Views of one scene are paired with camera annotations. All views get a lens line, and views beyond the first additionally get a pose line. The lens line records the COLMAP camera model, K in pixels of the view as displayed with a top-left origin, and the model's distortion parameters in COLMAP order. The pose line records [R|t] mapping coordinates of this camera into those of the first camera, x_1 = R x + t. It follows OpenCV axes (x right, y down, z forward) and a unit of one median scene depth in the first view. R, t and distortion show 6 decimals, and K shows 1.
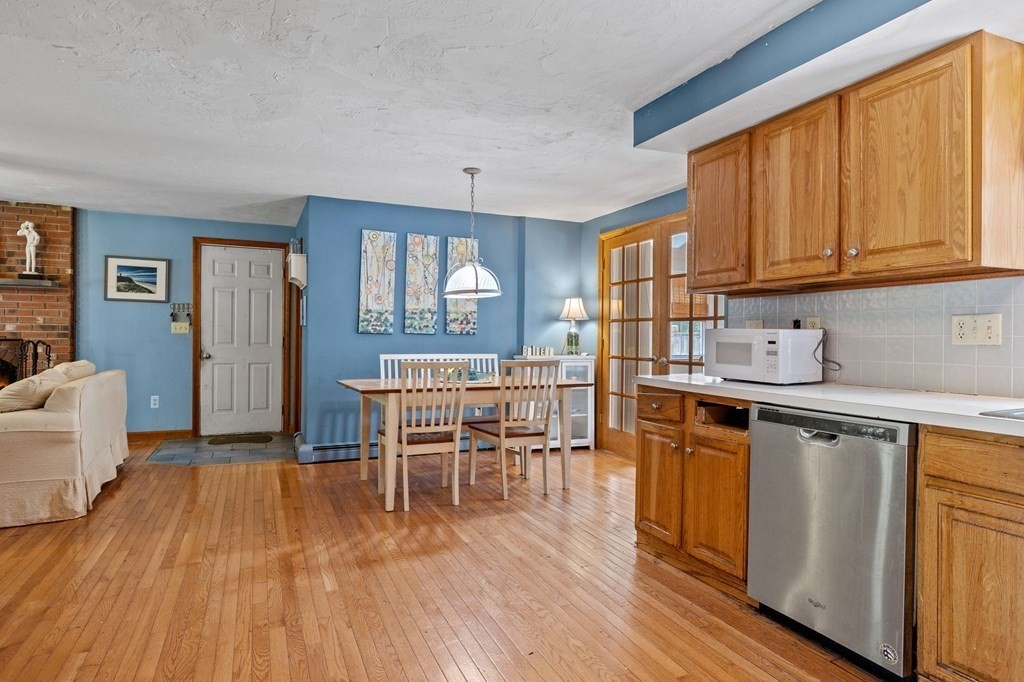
lens RADIAL K [[558.2, 0, 473.0], [0, 558.2, 341.5], [0, 0, 1]] dist [-0.003488, 0.000047]
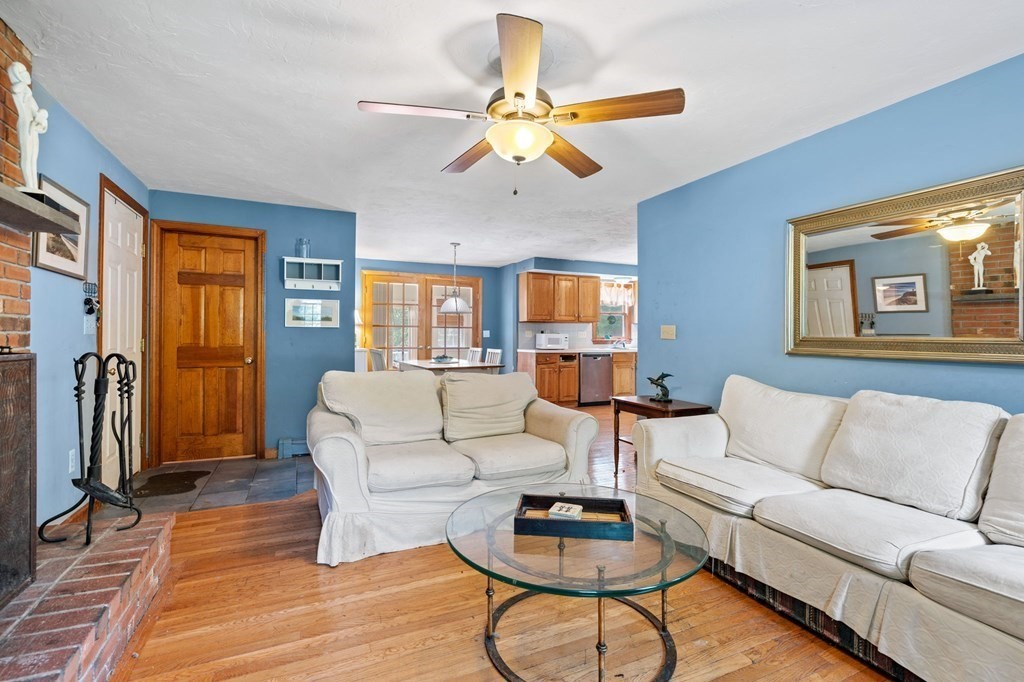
lens RADIAL K [[485.2, 0, 505.0], [0, 485.2, 338.4], [0, 0, 1]] dist [0.001478, 0.000232]
pose [[-0.035791, -0.014491, 0.999254, -1.393451], [0.005902, 0.999874, 0.014712, -0.022676], [-0.999342, 0.006425, -0.035701, 0.799553]]
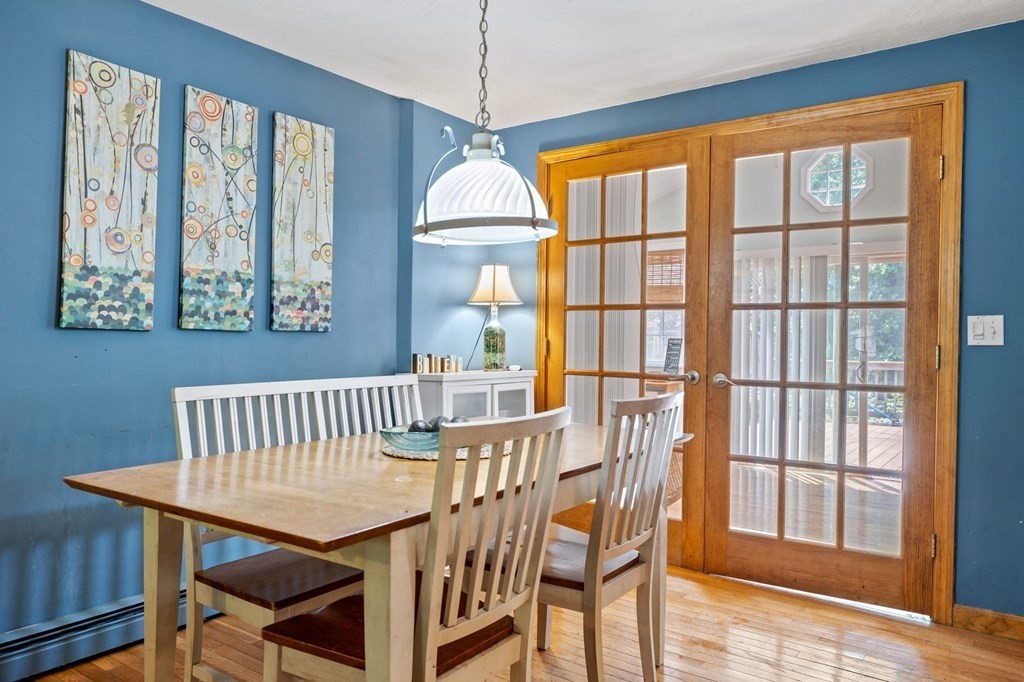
lens RADIAL K [[729.1, 0, 487.4], [0, 729.1, 343.4], [0, 0, 1]] dist [0.006898, 0.000309]
pose [[0.857266, -0.006049, 0.514837, -0.240436], [0.003055, 0.999973, 0.006662, -0.008117], [-0.514864, -0.004138, 0.857262, 0.494073]]
